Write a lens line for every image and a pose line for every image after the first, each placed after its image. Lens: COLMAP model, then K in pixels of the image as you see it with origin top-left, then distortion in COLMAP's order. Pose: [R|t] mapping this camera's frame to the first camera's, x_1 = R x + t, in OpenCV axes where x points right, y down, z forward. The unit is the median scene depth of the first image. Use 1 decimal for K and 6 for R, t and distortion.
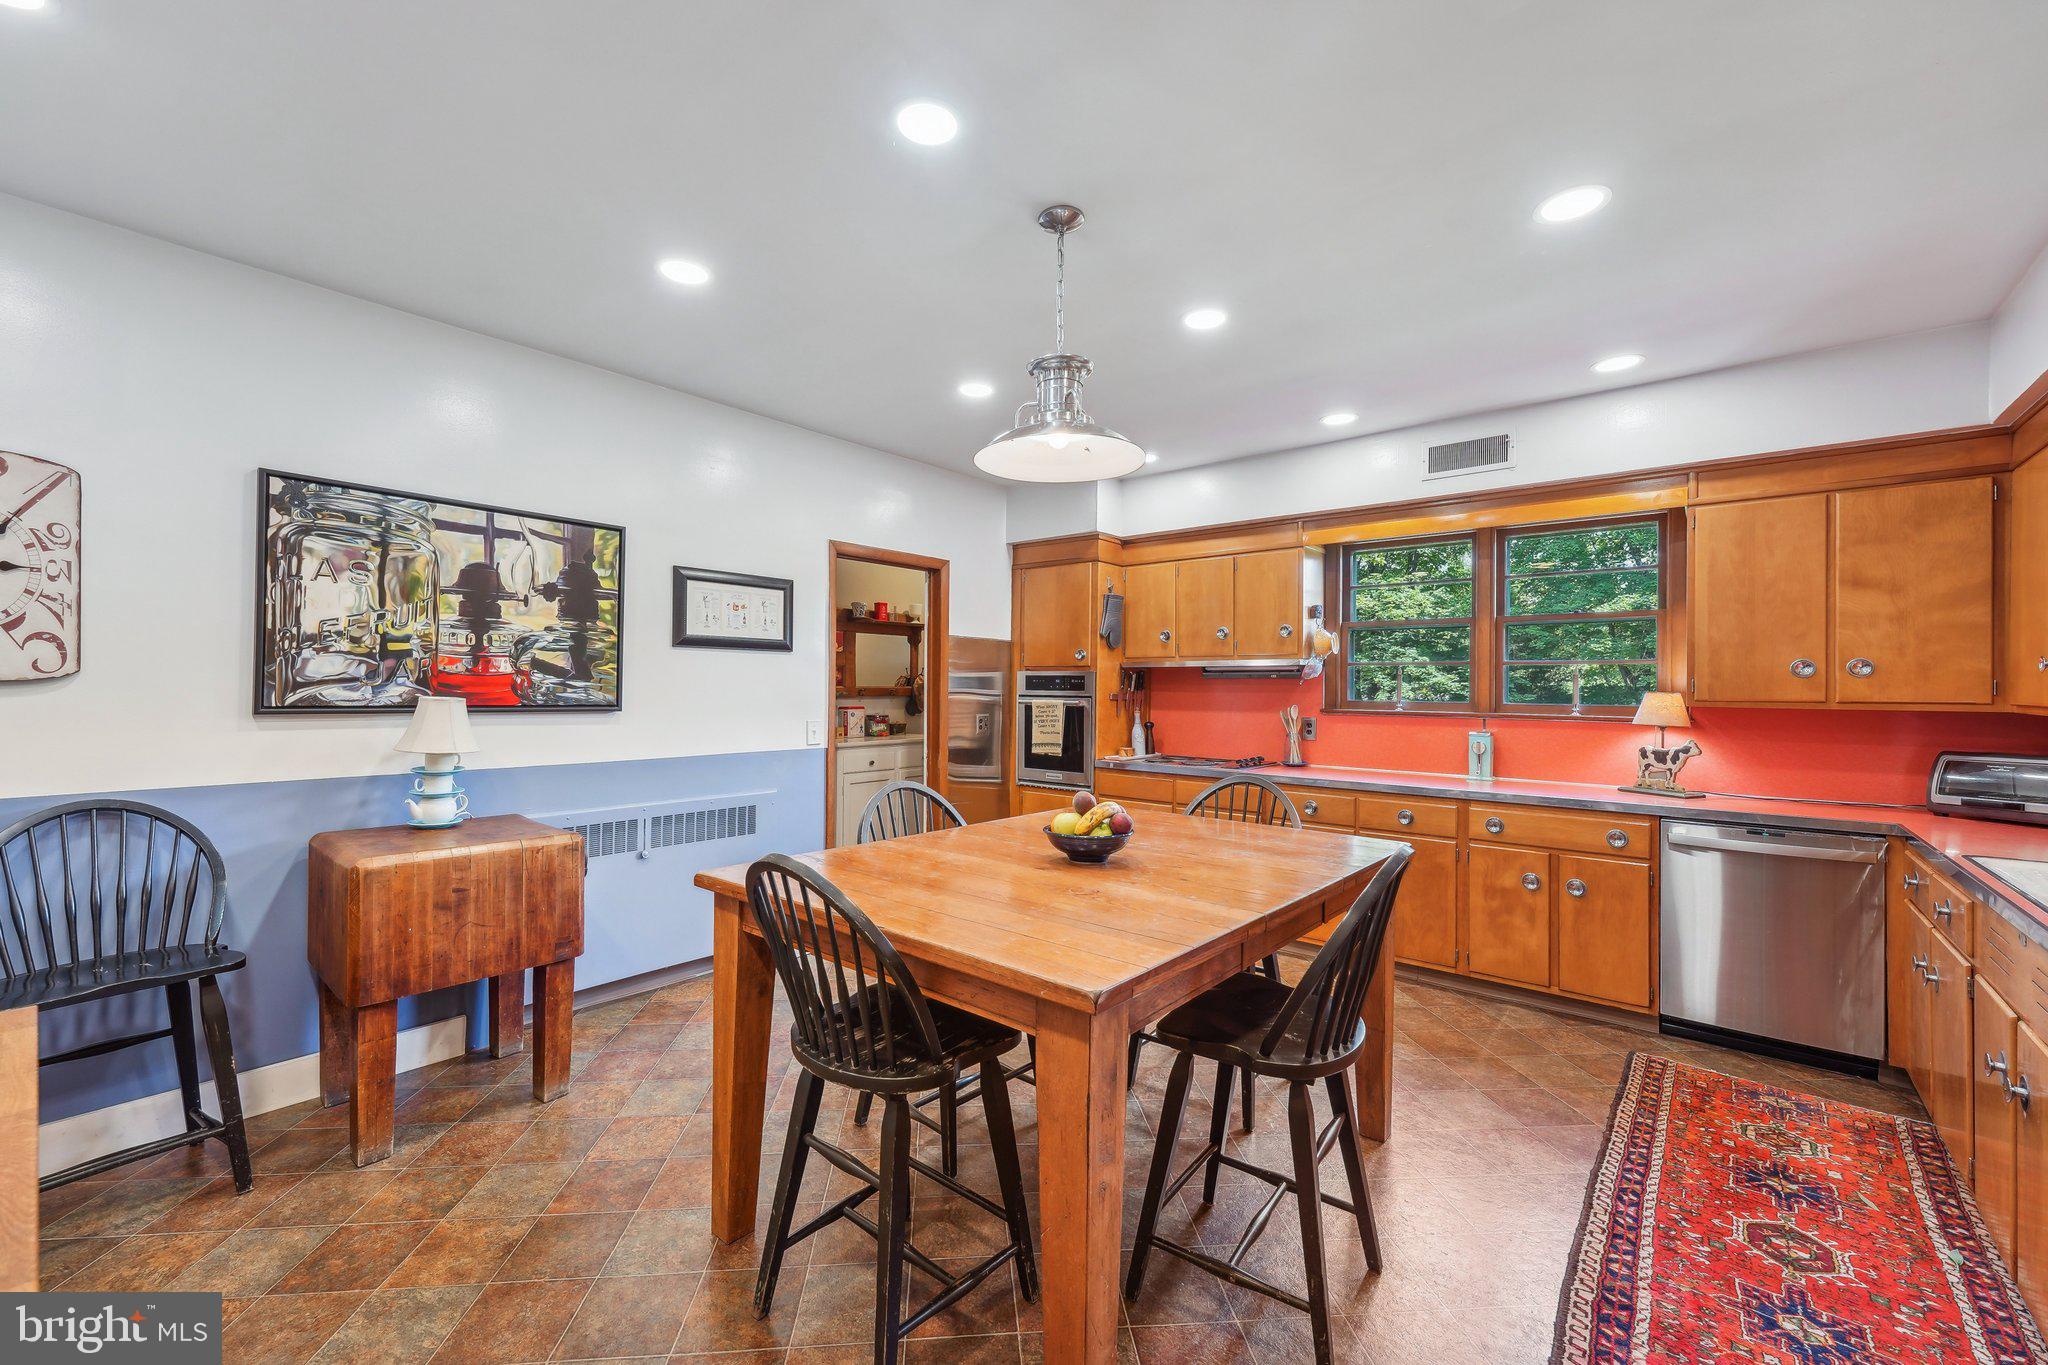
lens RADIAL K [[797.6, 0, 1024.0], [0, 797.6, 682.5], [0, 0, 1]] dist [0.001329, 0.000097]
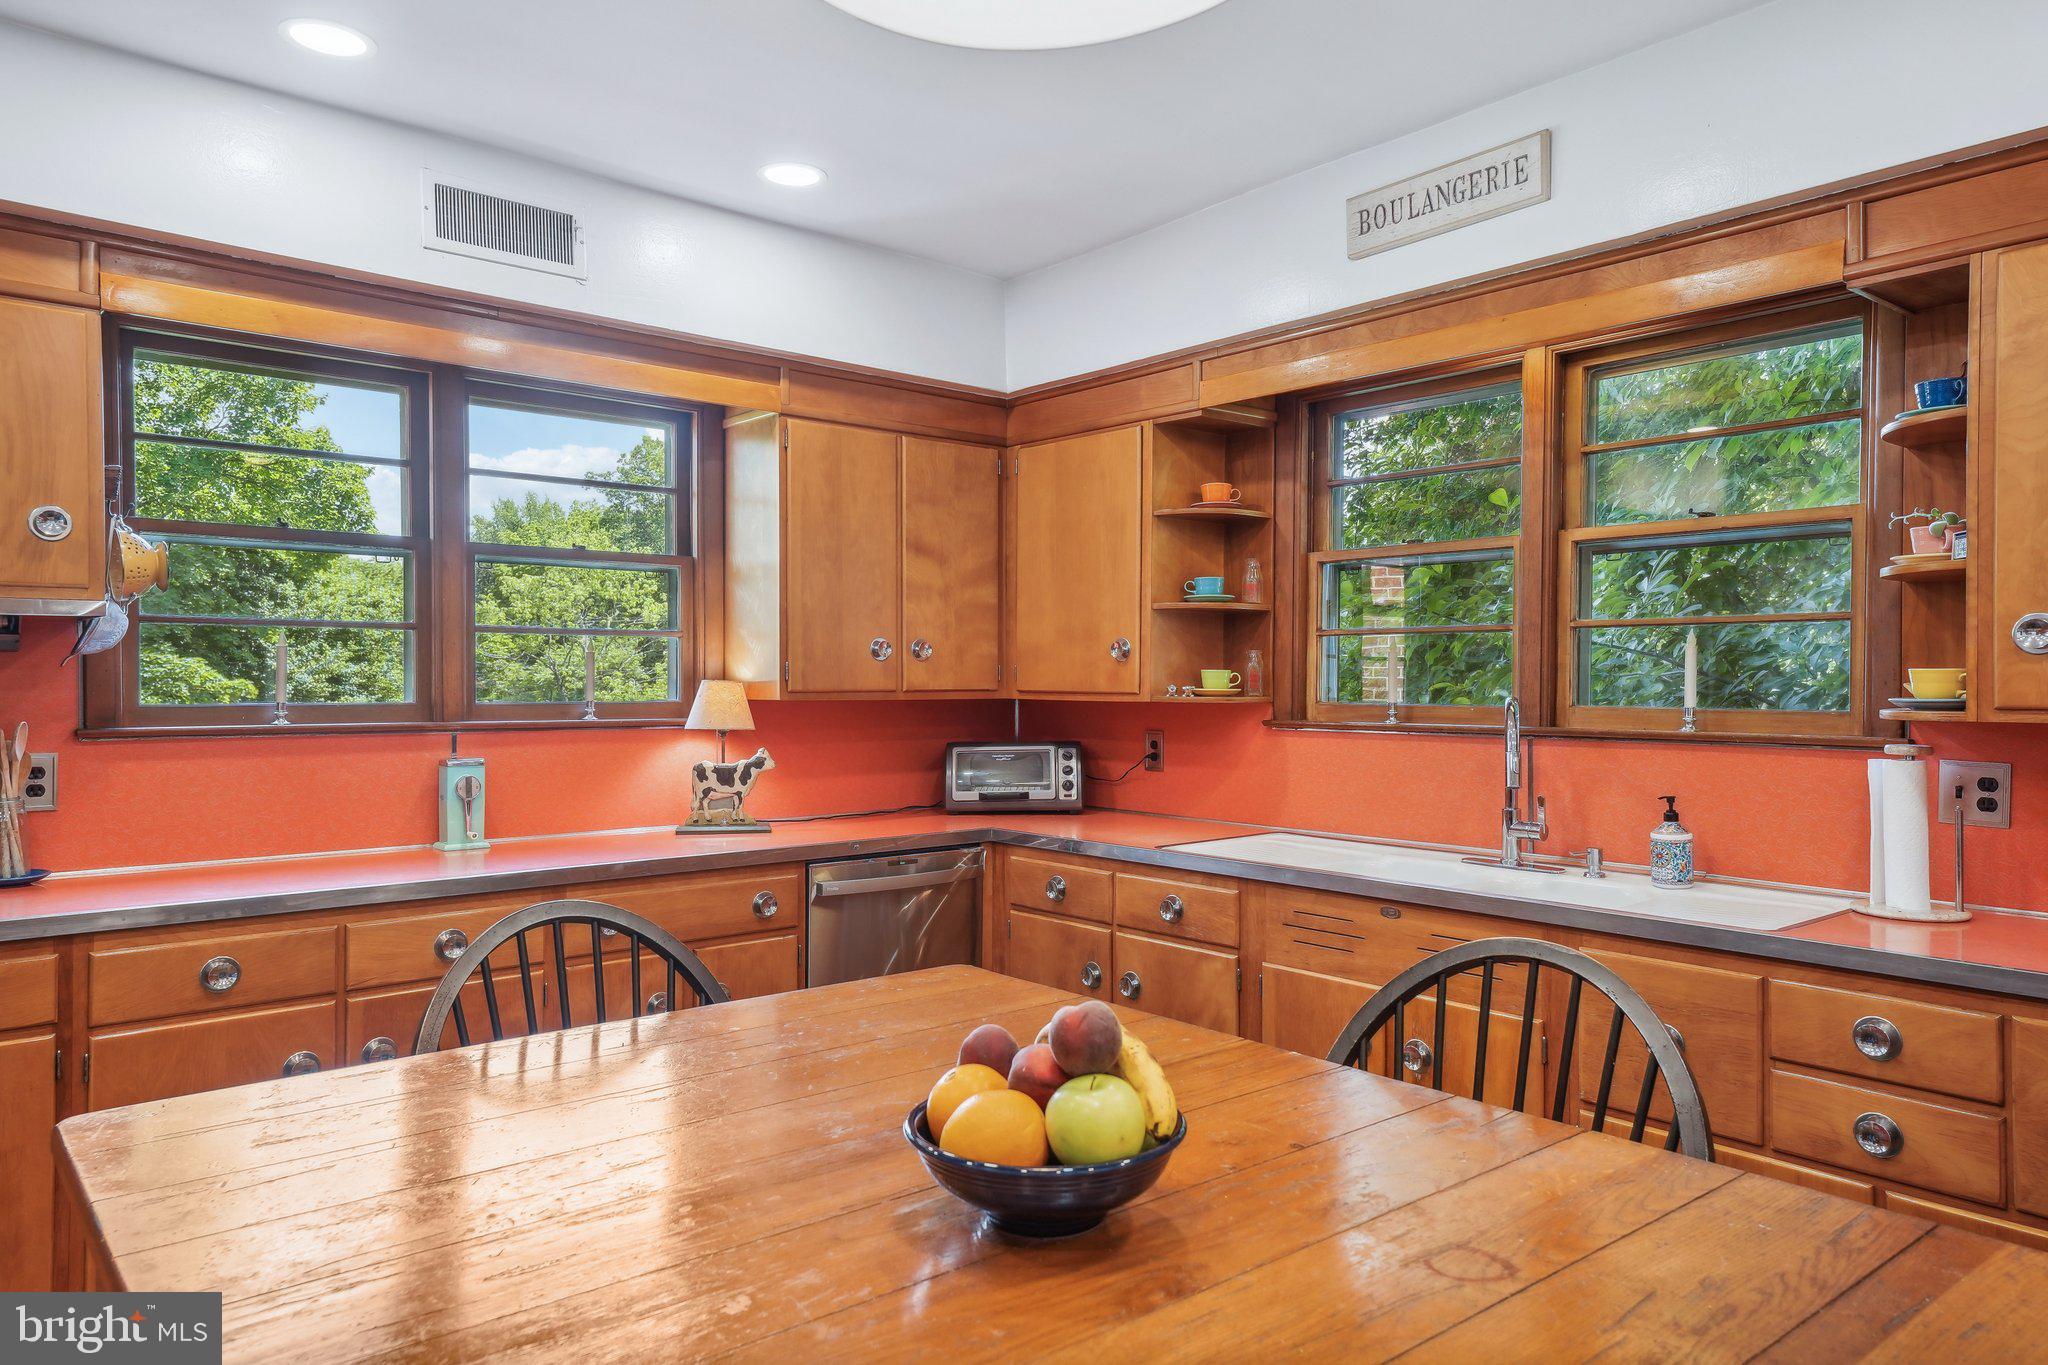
lens RADIAL K [[1341.0, 0, 1019.6], [0, 1341.0, 688.0], [0, 0, 1]] dist [0.034533, -0.000922]
pose [[0.169637, -0.012062, 0.985433, -0.307127], [-0.004186, 0.999907, 0.012959, 0.003112], [-0.985498, -0.006323, 0.169570, 0.616053]]
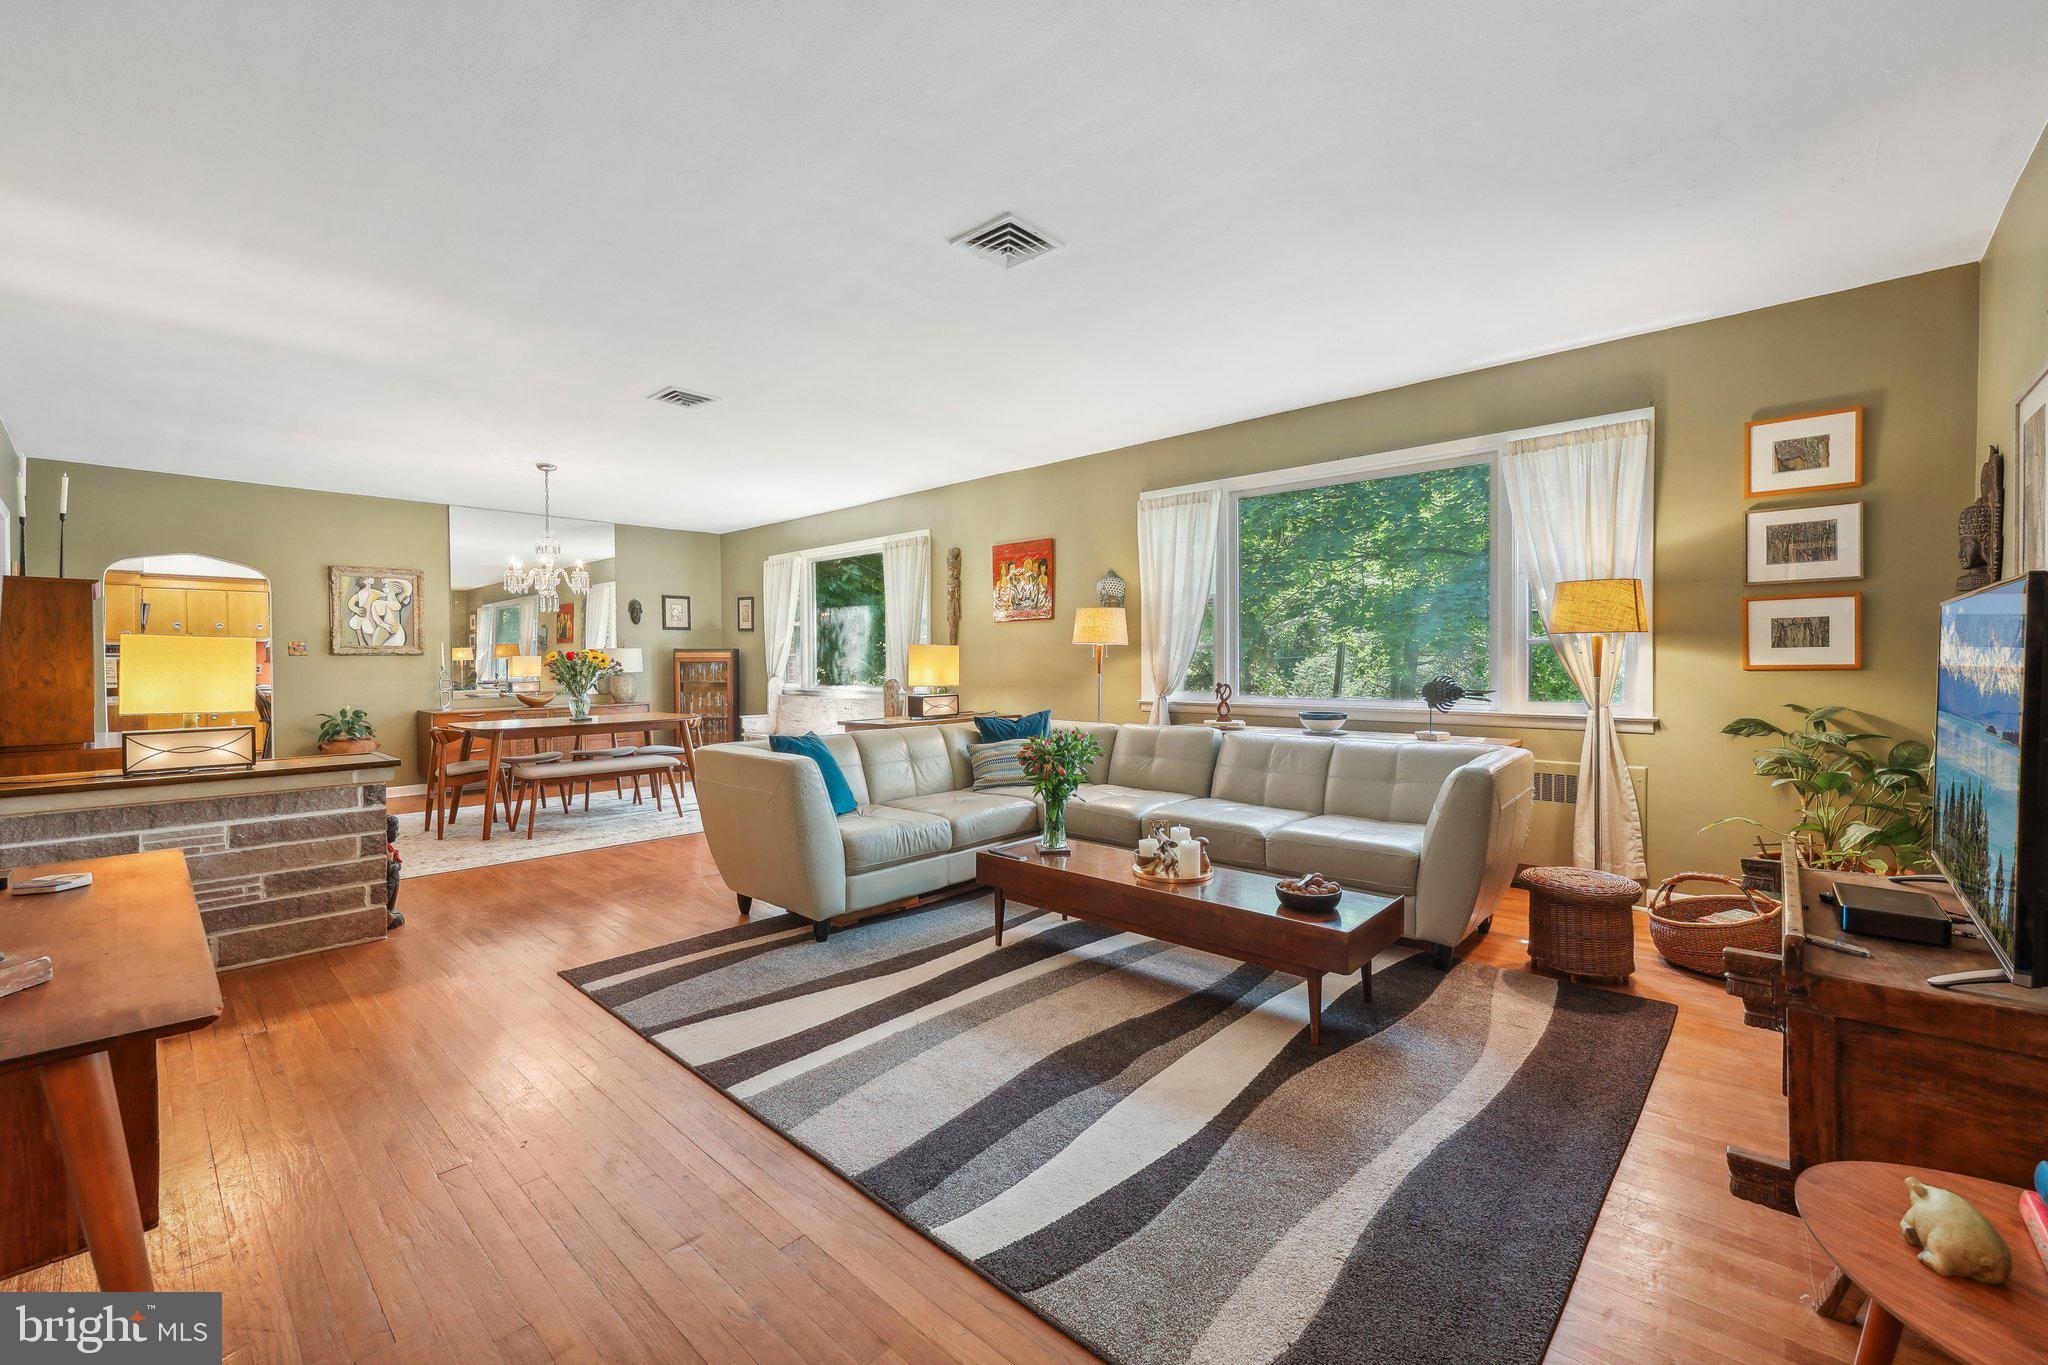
lens RADIAL K [[831.5, 0, 1013.5], [0, 831.5, 668.8], [0, 0, 1]] dist [-0.000931, -0.000046]
pose [[0.054403, -0.019178, 0.998335, -2.736765], [0.004701, 0.999809, 0.018950, 0.032319], [-0.998508, 0.003662, 0.054482, -1.825775]]
